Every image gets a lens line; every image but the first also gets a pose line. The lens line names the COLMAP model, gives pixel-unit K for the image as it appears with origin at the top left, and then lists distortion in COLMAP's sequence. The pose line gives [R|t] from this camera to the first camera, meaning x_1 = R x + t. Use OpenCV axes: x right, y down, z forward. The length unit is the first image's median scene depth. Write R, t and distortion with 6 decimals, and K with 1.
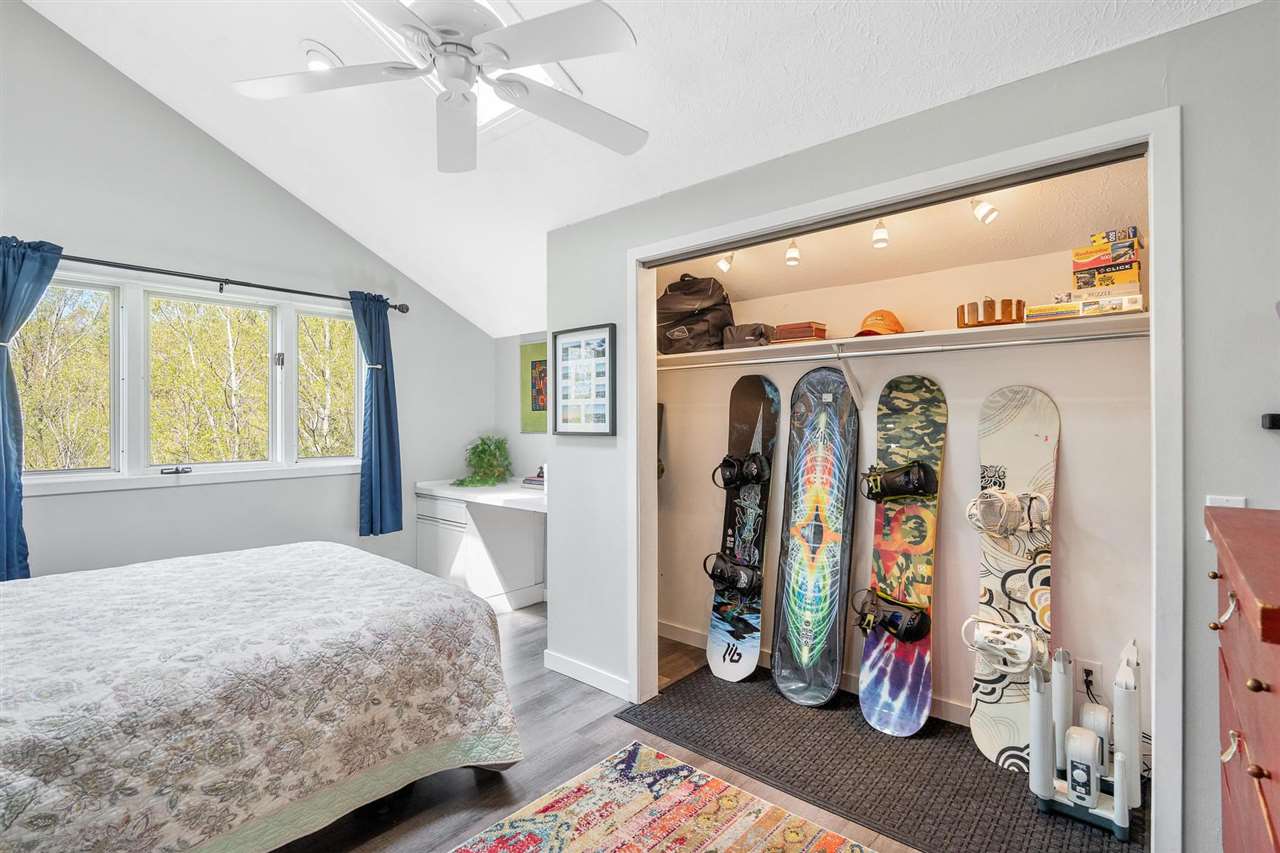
lens RADIAL K [[596.1, 0, 640.0], [0, 596.1, 426.5], [0, 0, 1]] dist [-0.001693, 0.000243]
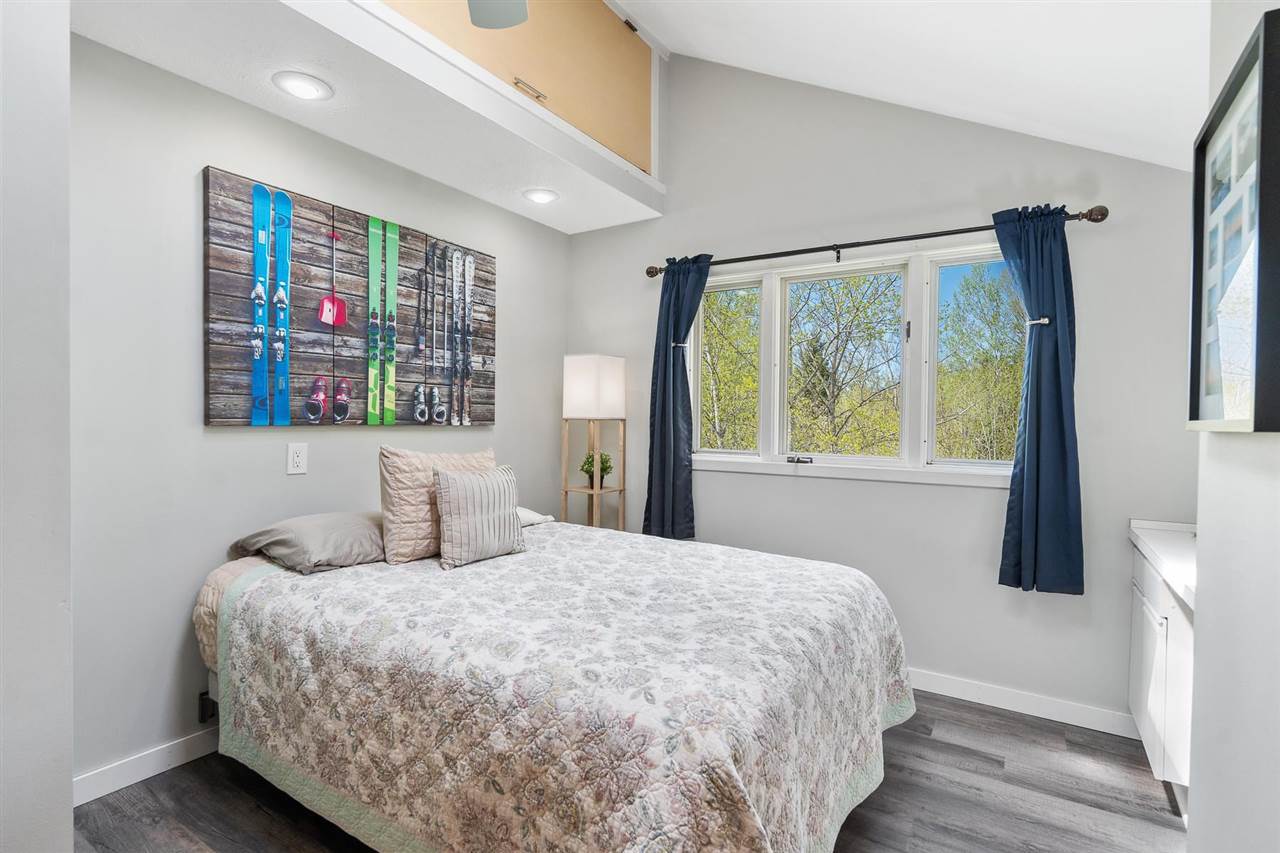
lens RADIAL K [[620.5, 0, 640.0], [0, 620.5, 426.5], [0, 0, 1]] dist [-0.001081, -0.000218]
pose [[0.147647, 0.017053, -0.988893, 0.226202], [-0.025599, 0.999582, 0.013416, 0.018766], [0.988709, 0.023333, 0.148022, 0.803279]]
